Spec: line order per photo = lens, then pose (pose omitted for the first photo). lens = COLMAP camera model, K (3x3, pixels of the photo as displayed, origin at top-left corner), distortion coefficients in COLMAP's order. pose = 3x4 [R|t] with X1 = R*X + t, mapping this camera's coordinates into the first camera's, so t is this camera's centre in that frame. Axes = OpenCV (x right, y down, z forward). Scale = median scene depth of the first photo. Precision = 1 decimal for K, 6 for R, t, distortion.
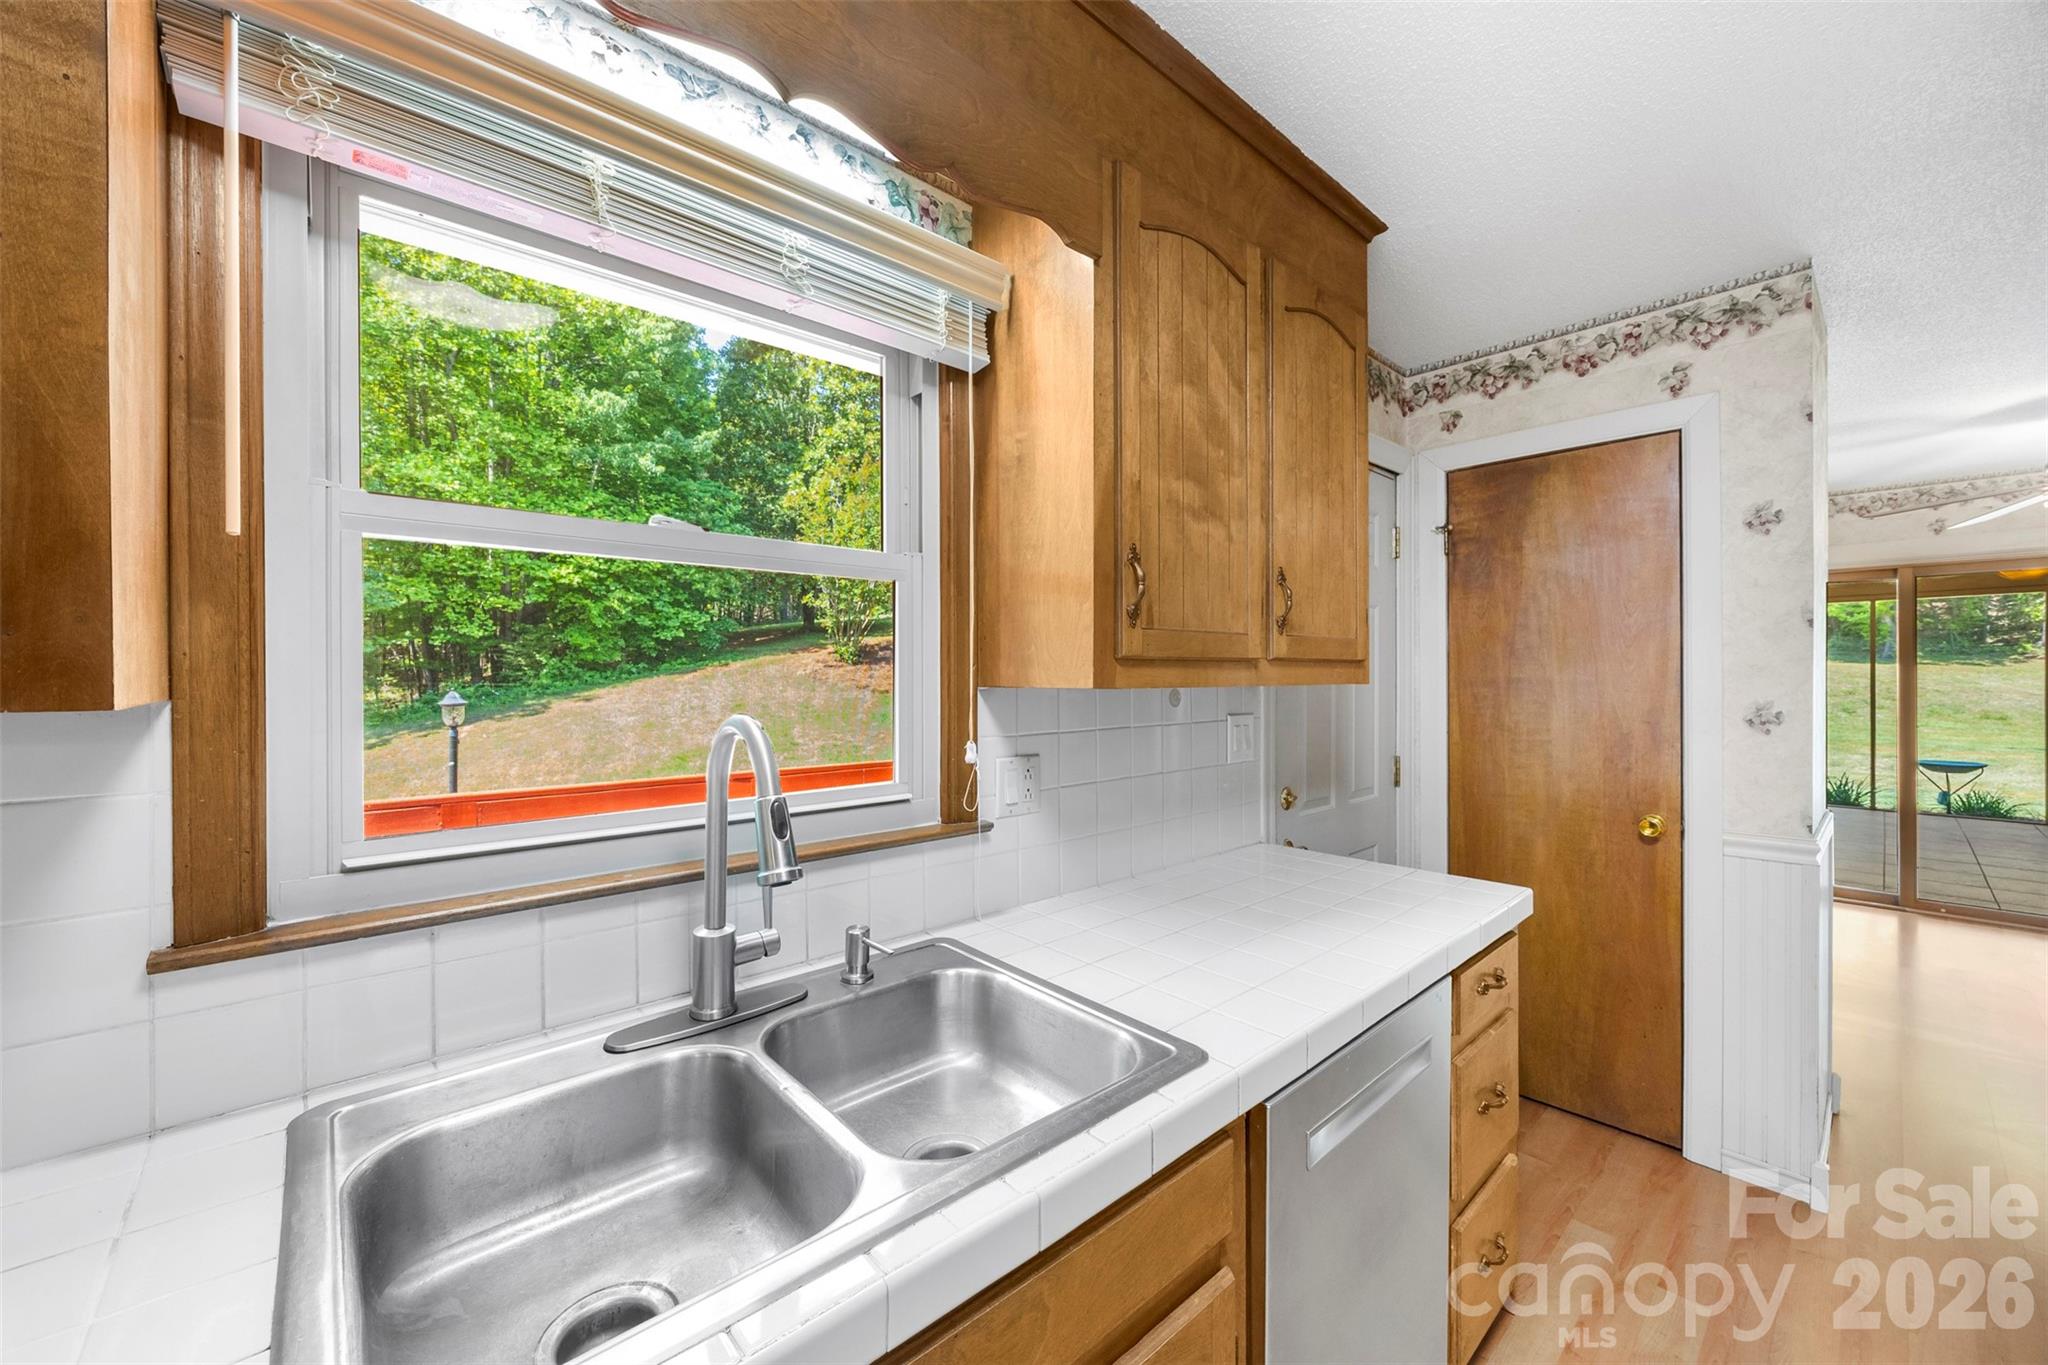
lens RADIAL K [[788.2, 0, 1014.6], [0, 788.2, 674.8], [0, 0, 1]] dist [0.001470, 0.000012]
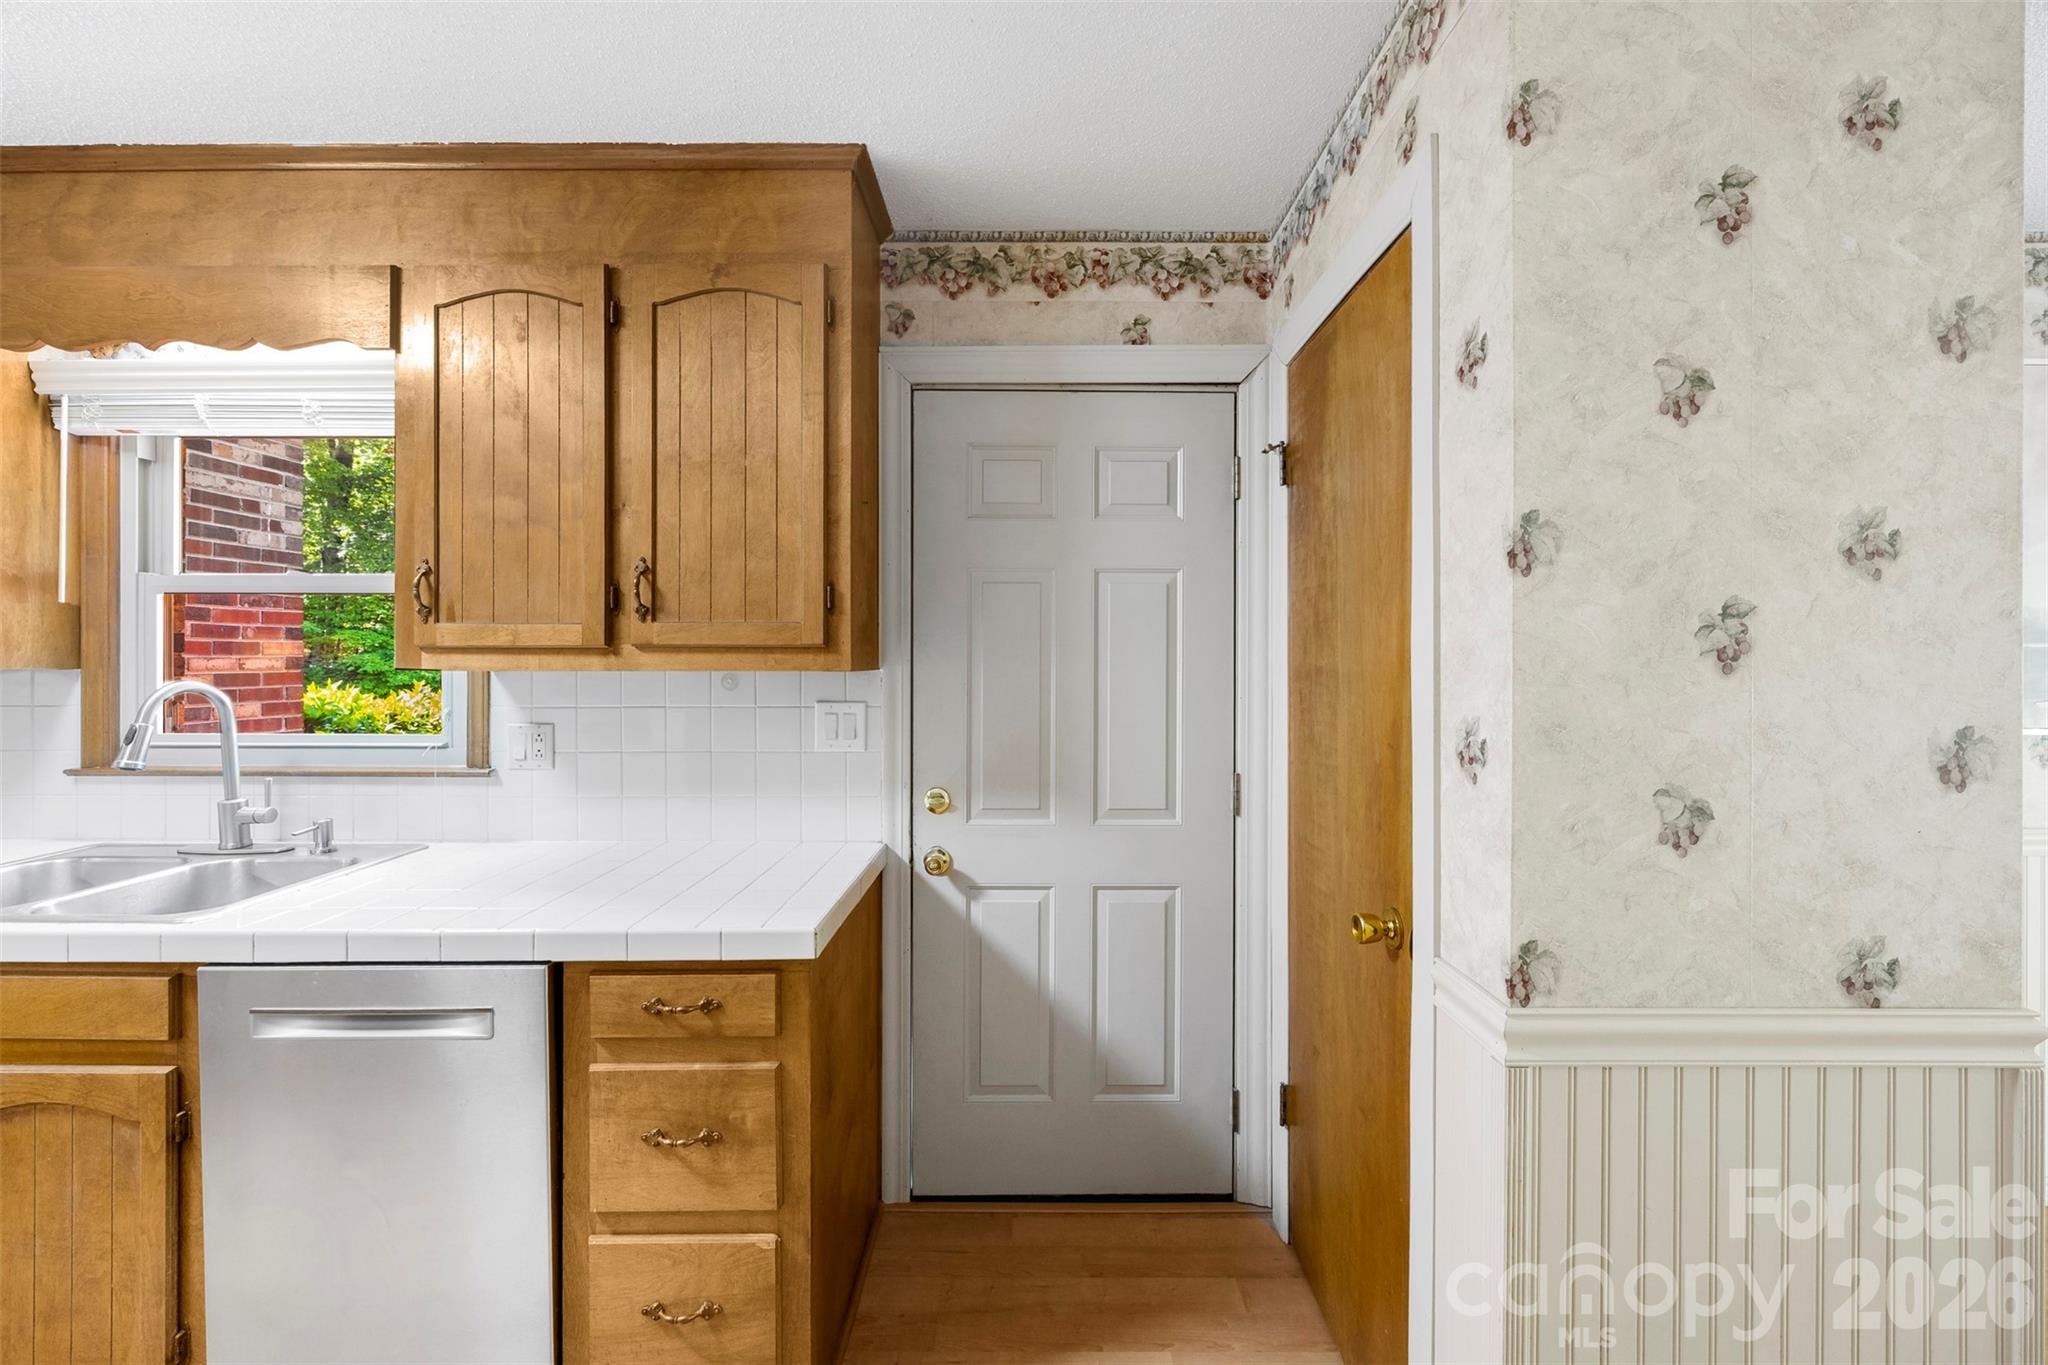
lens RADIAL K [[796.2, 0, 1021.6], [0, 796.2, 669.3], [0, 0, 1]] dist [-0.001901, 0.000114]
pose [[0.742176, 0.008777, -0.670147, 1.563705], [-0.000899, 0.999926, 0.012101, -0.001163], [0.670204, -0.008379, 0.742129, 0.623192]]
